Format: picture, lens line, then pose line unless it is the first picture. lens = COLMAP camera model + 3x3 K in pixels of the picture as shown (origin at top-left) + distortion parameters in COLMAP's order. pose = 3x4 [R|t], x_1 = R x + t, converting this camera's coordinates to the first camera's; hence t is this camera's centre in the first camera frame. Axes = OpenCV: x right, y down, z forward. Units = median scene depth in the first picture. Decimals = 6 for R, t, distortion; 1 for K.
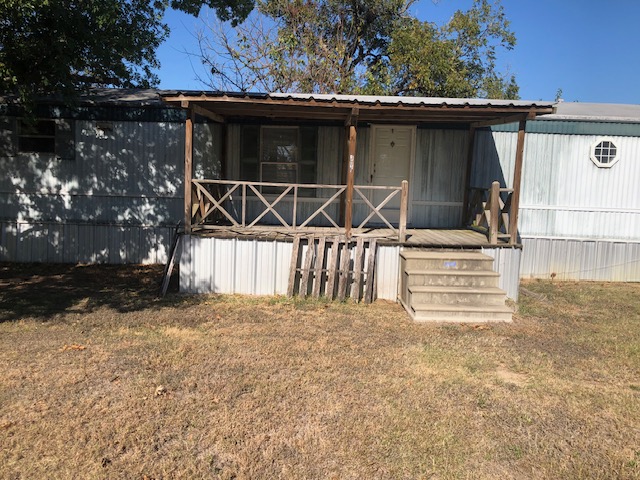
lens RADIAL K [[538.3, 0, 320.0], [0, 538.3, 240.0], [0, 0, 1]] dist [0.000726, -0.000889]
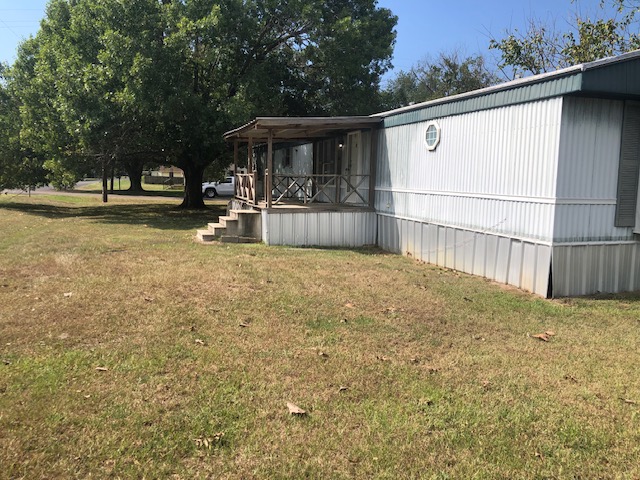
lens RADIAL K [[526.7, 0, 315.1], [0, 526.7, 229.9], [0, 0, 1]] dist [0.044183, -0.043627]
pose [[0.353931, 0.063720, -0.933098, 1.879083], [-0.106538, 0.993929, 0.027464, 0.012163], [0.929184, 0.089690, 0.358571, 0.617154]]
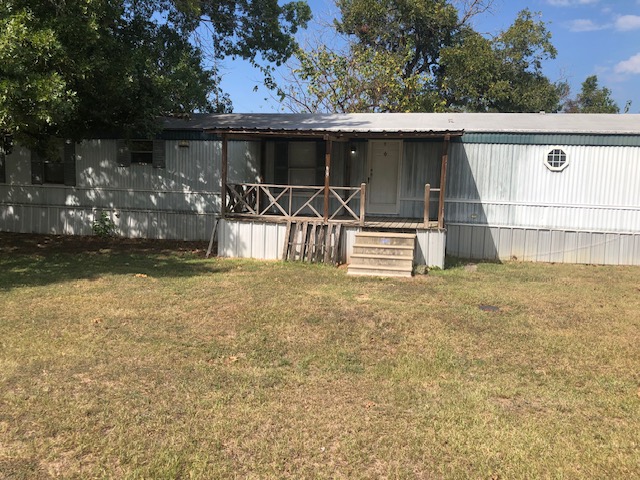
lens RADIAL K [[526.7, 0, 315.1], [0, 526.7, 229.9], [0, 0, 1]] dist [0.044183, -0.043627]
pose [[0.980742, 0.014298, -0.194785, 0.304985], [-0.016405, 0.999823, -0.009207, 0.029176], [0.194619, 0.012225, 0.980803, -0.407828]]
